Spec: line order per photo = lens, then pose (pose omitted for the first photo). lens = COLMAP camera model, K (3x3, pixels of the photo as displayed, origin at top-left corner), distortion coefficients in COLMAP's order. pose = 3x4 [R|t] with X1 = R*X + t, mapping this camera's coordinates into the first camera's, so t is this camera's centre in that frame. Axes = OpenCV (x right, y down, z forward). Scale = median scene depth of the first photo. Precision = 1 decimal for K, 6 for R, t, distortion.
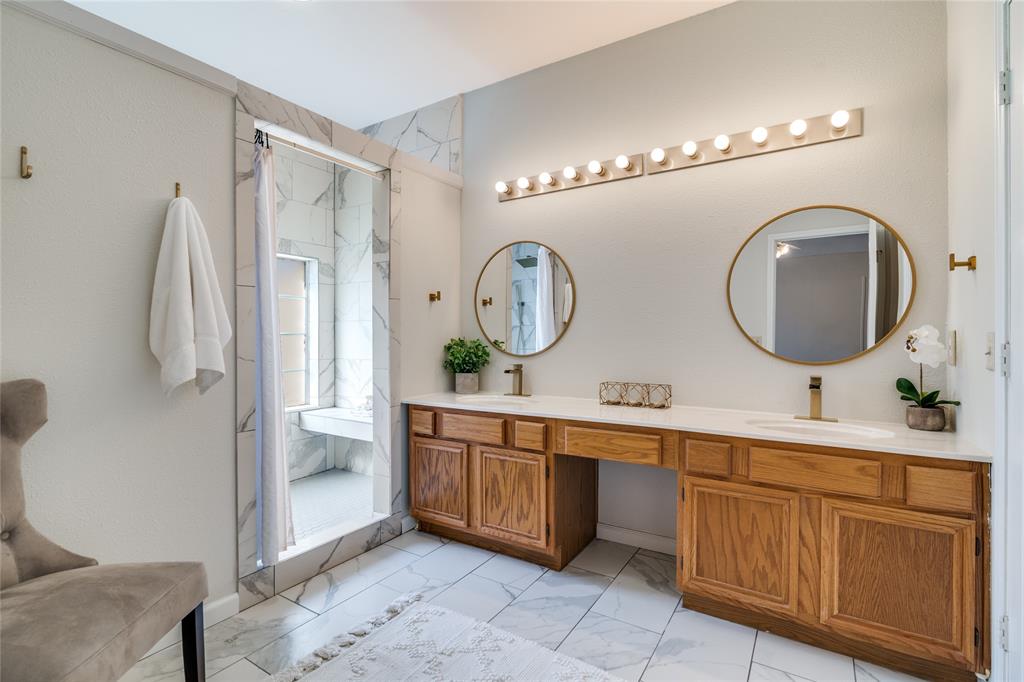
lens RADIAL K [[478.1, 0, 516.8], [0, 478.1, 338.0], [0, 0, 1]] dist [-0.004603, 0.000272]
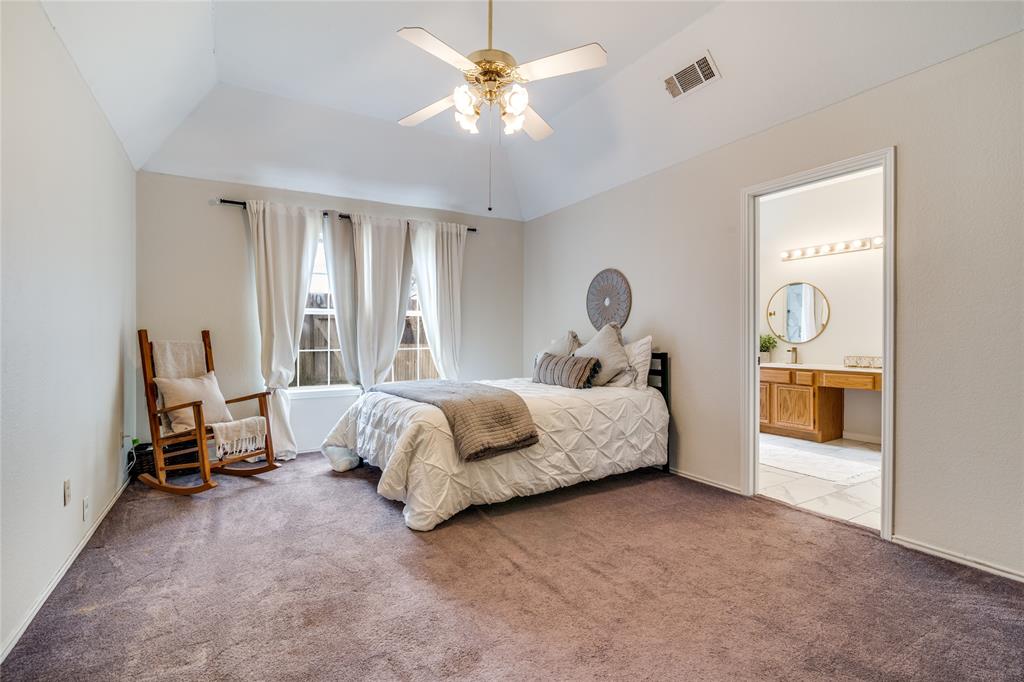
lens RADIAL K [[478.1, 0, 516.8], [0, 478.1, 338.0], [0, 0, 1]] dist [-0.004603, 0.000272]
pose [[0.892329, -0.000419, -0.451386, -0.159696], [0.002095, 0.999993, 0.003212, 0.011422], [0.451381, -0.003812, 0.892323, -1.516060]]
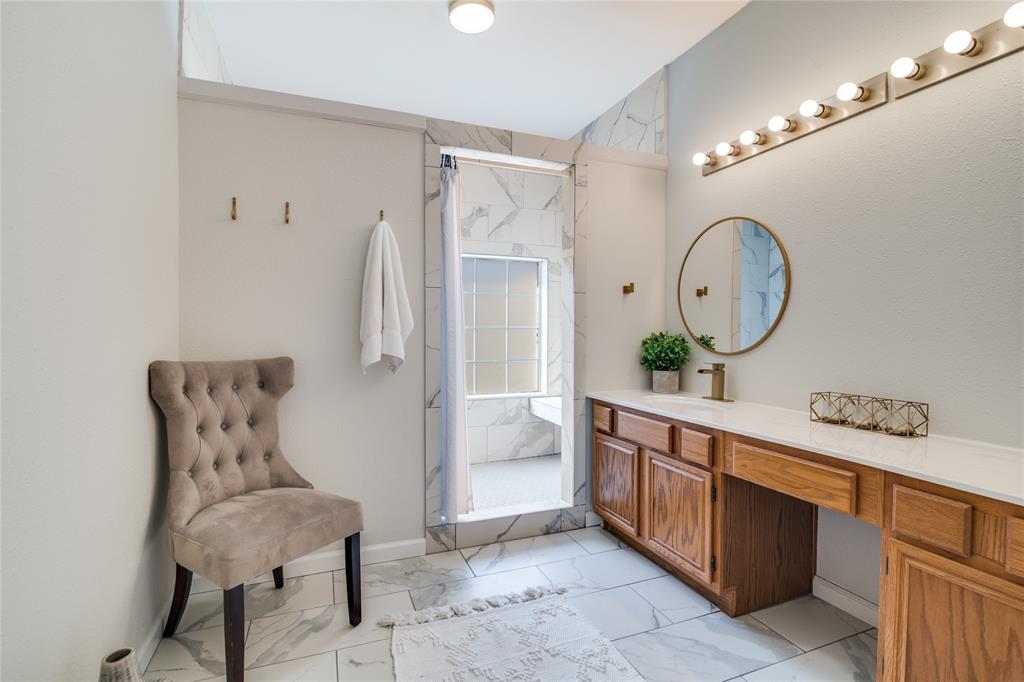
lens RADIAL K [[478.1, 0, 516.8], [0, 478.1, 338.0], [0, 0, 1]] dist [-0.004603, 0.000272]
pose [[0.808410, 0.014100, -0.588451, 0.267440], [-0.007910, 0.999883, 0.013092, 0.001129], [0.588567, -0.005929, 0.808427, 0.124104]]
